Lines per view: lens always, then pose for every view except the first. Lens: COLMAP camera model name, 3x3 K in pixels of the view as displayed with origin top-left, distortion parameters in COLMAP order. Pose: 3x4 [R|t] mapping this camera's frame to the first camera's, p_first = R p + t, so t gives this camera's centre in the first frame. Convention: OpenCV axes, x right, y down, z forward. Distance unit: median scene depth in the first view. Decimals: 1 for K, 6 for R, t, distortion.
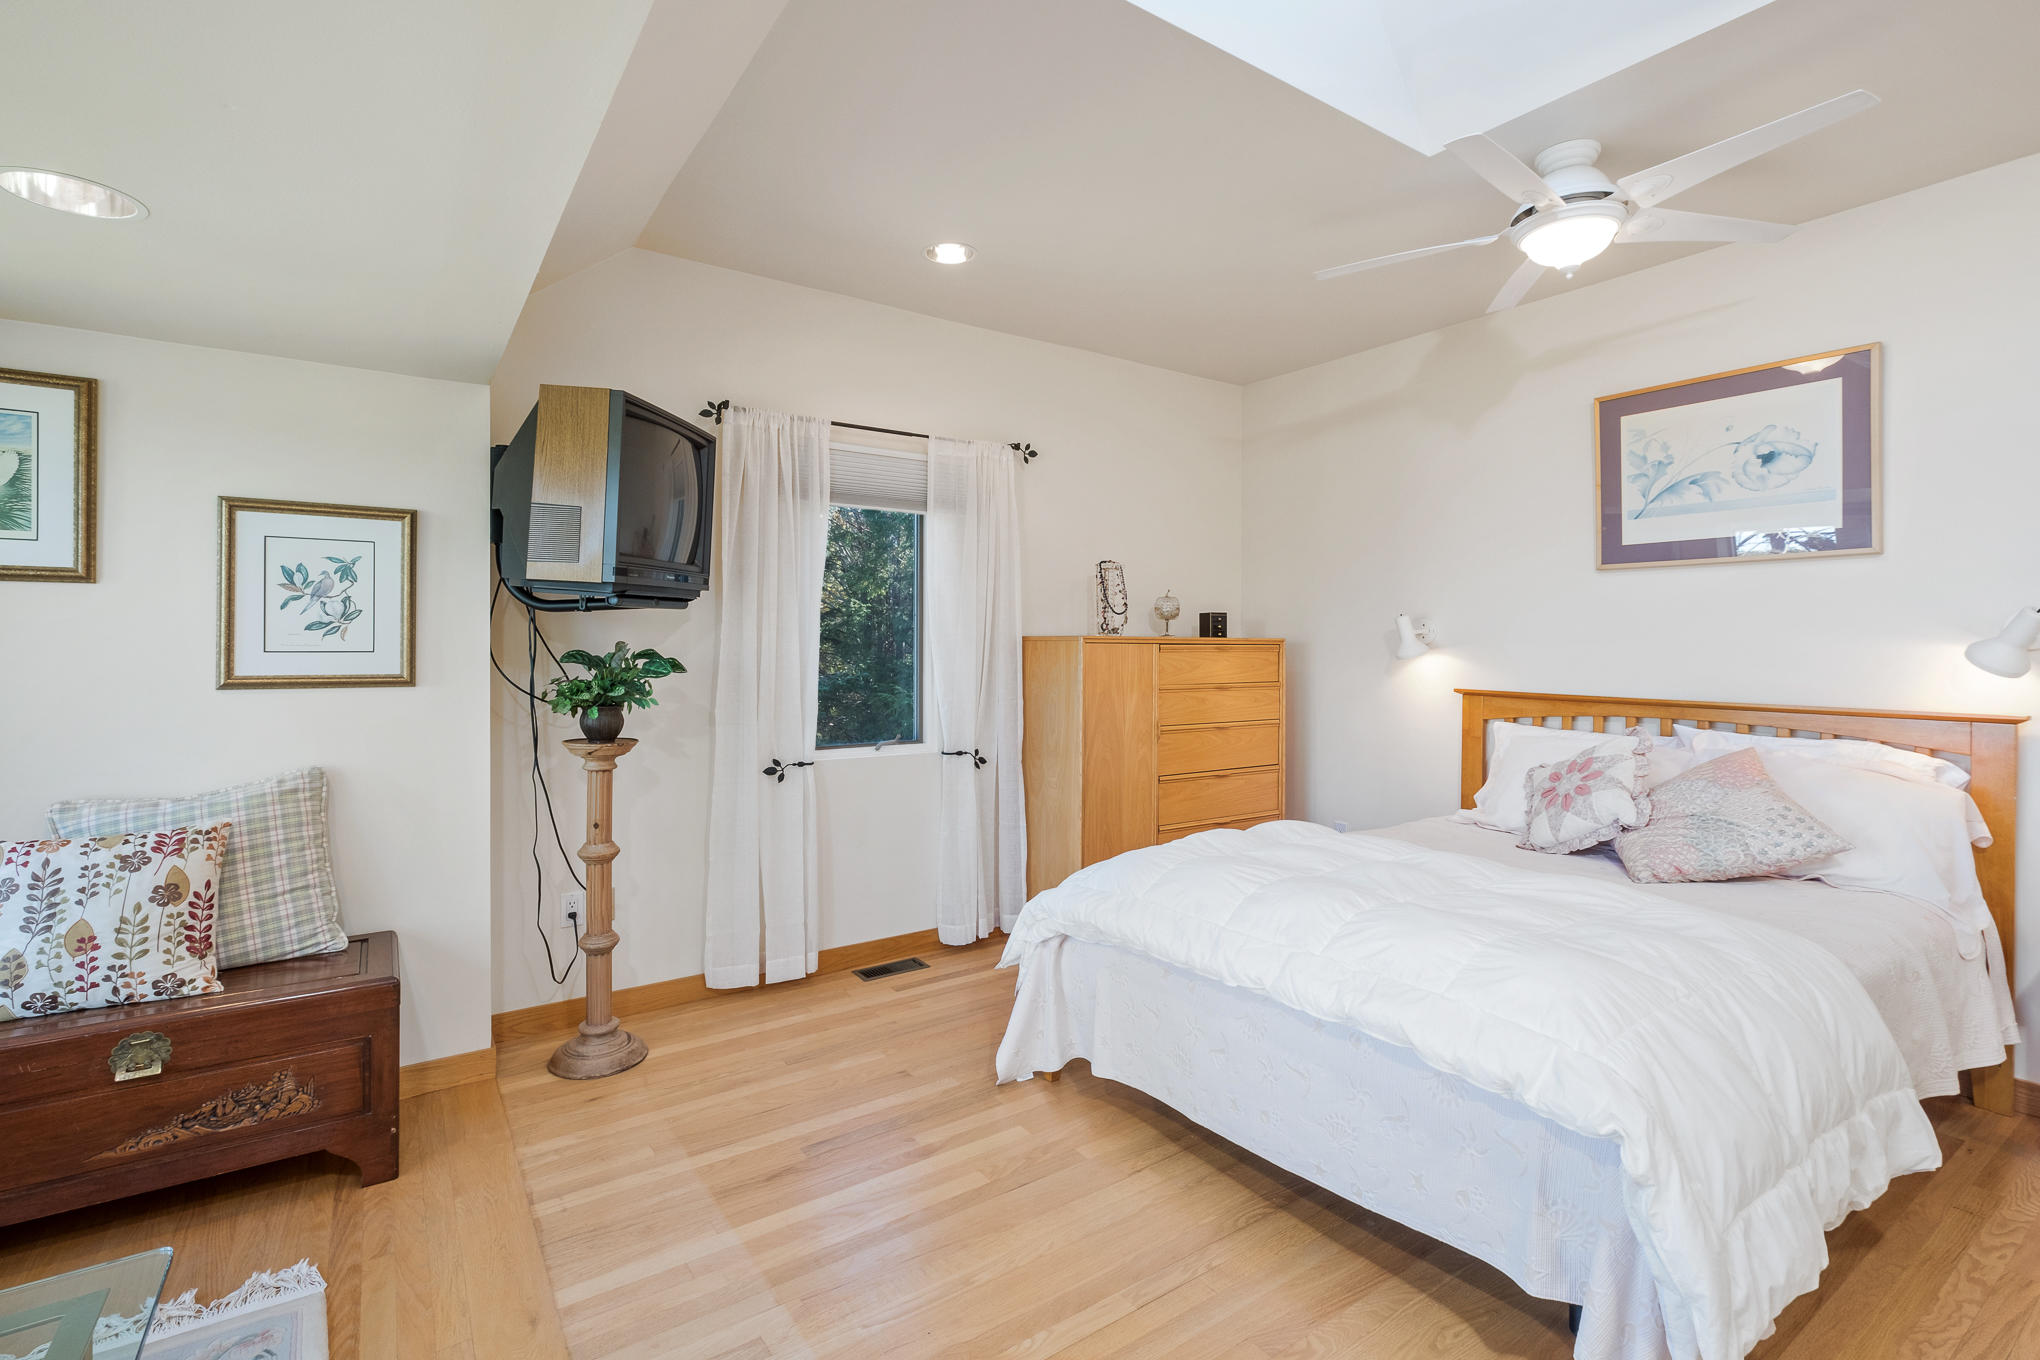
lens RADIAL K [[909.7, 0, 1056.0], [0, 909.7, 646.0], [0, 0, 1]] dist [-0.002819, -0.001678]
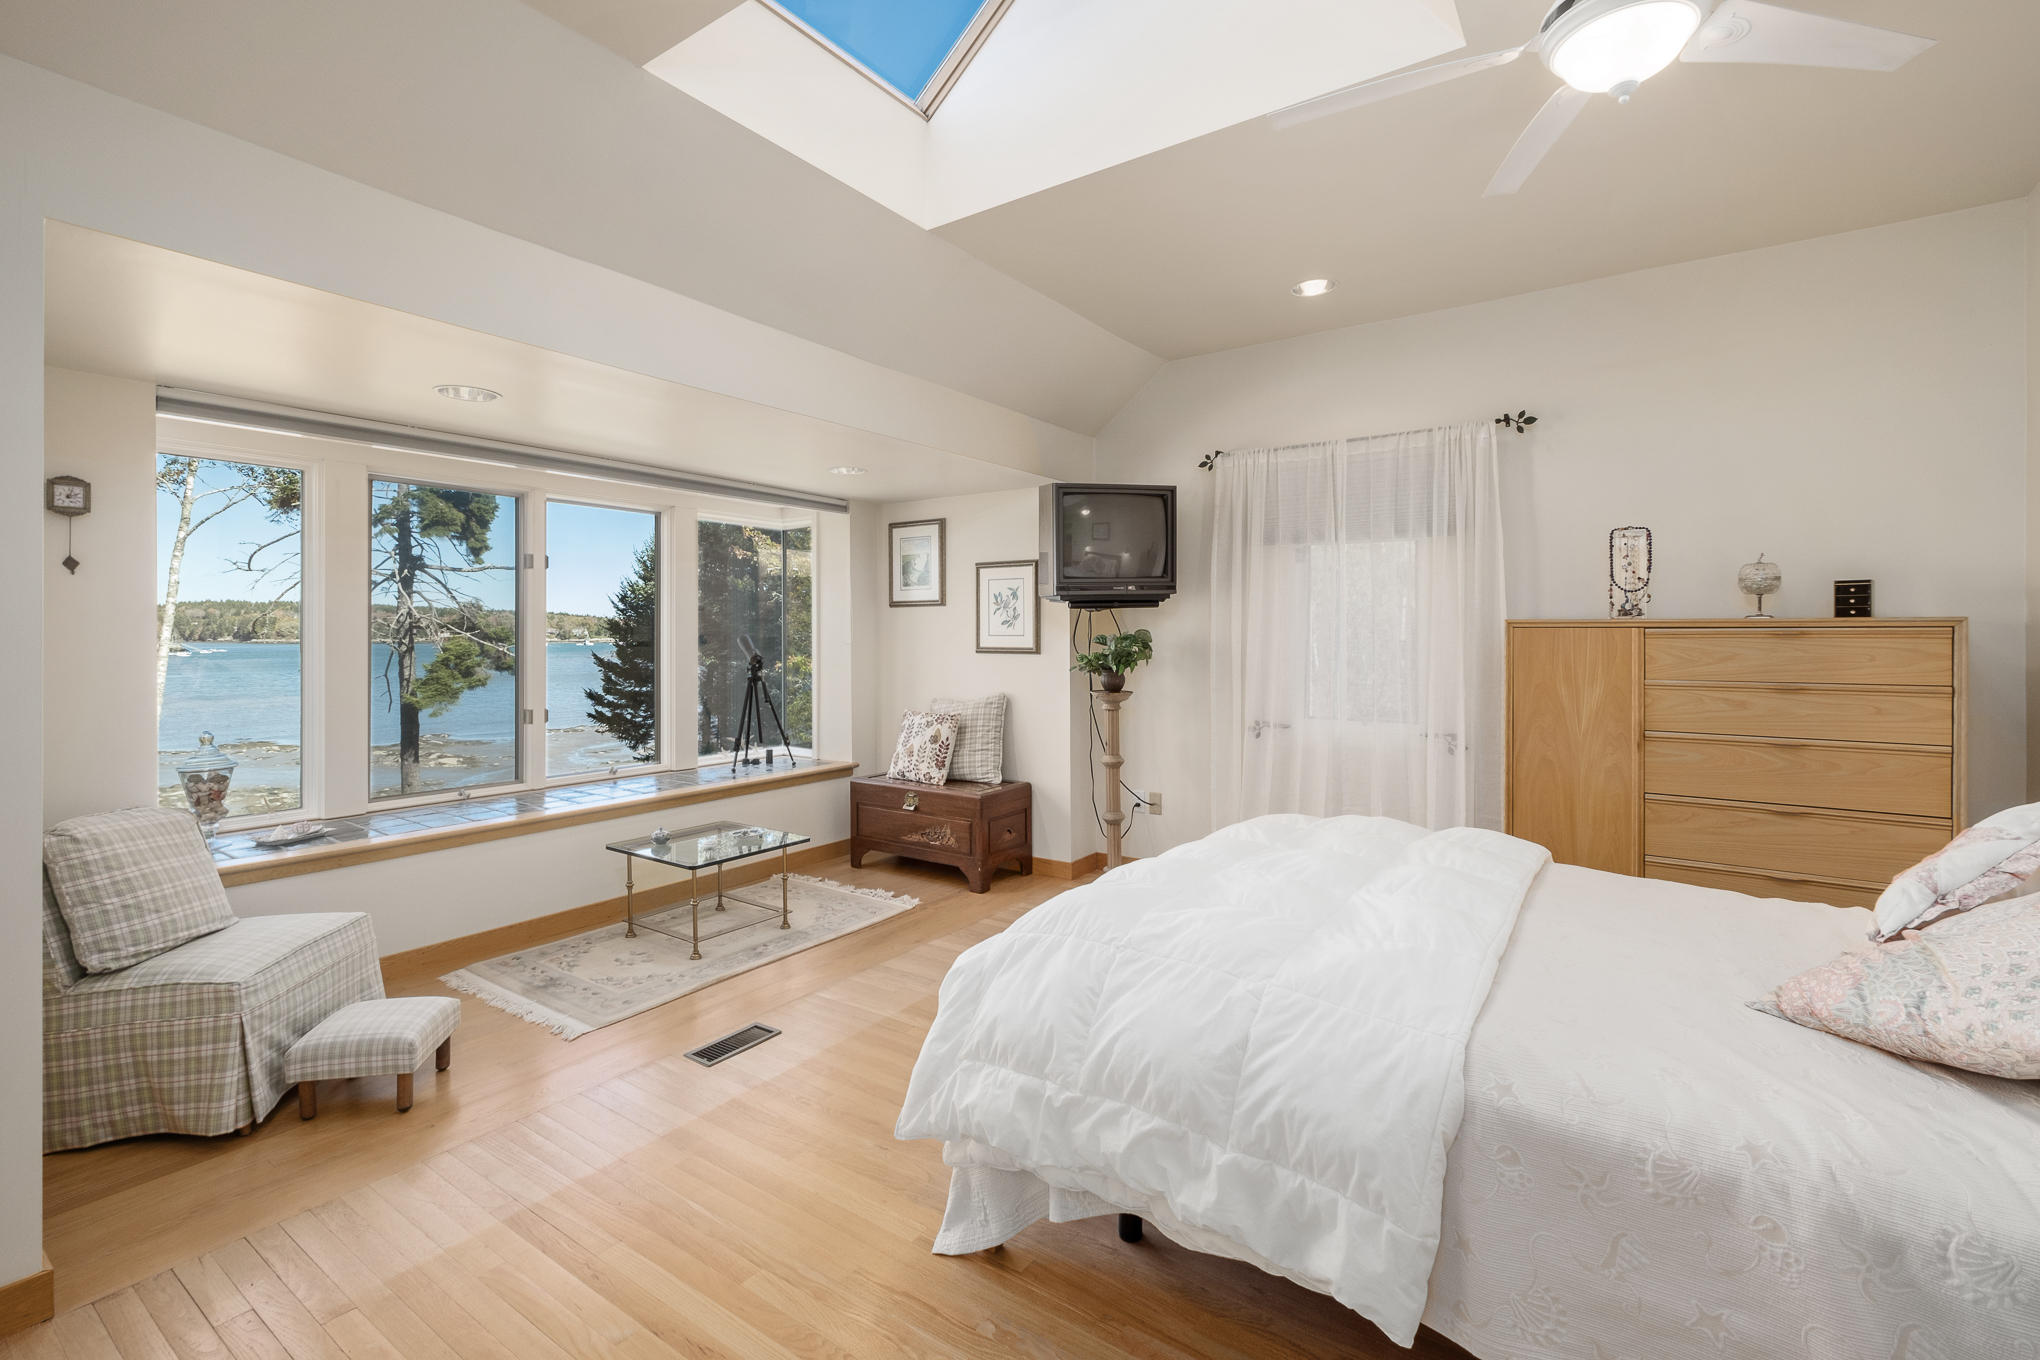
lens RADIAL K [[921.2, 0, 1027.8], [0, 921.2, 640.7], [0, 0, 1]] dist [0.001226, -0.003976]
pose [[0.345212, 0.005201, -0.938511, 1.020762], [0.001680, 0.999980, 0.006160, 0.004794], [0.938523, -0.003703, 0.345196, 0.317182]]
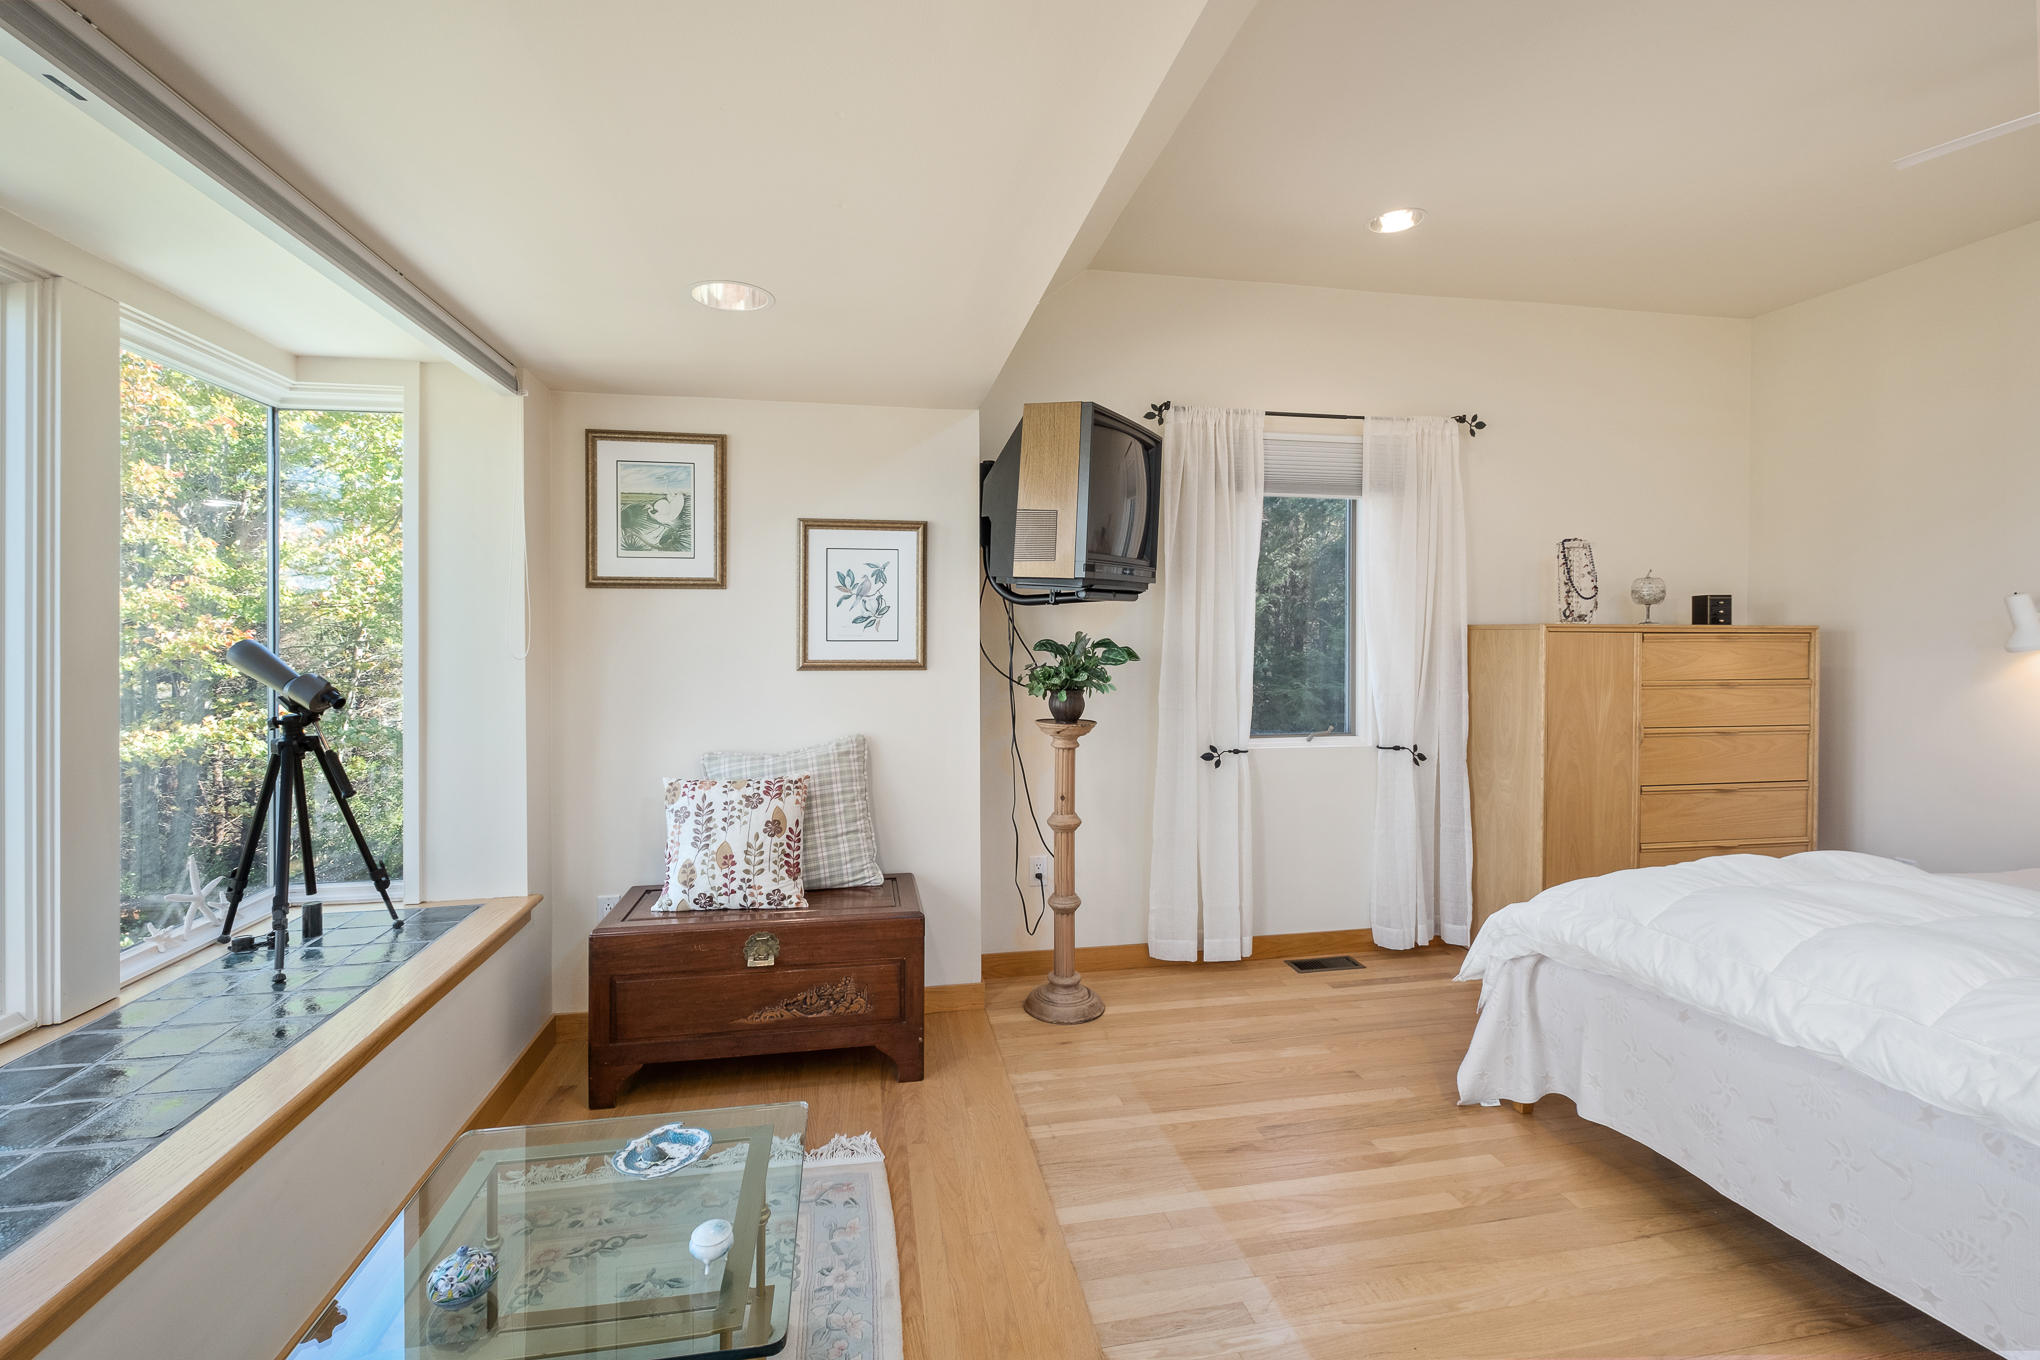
lens RADIAL K [[909.7, 0, 1056.0], [0, 909.7, 646.0], [0, 0, 1]] dist [-0.002819, -0.001678]
pose [[0.913401, 0.002921, -0.407051, -0.064765], [0.001575, 0.999941, 0.010709, 0.000551], [0.407058, -0.010422, 0.913343, -0.016497]]
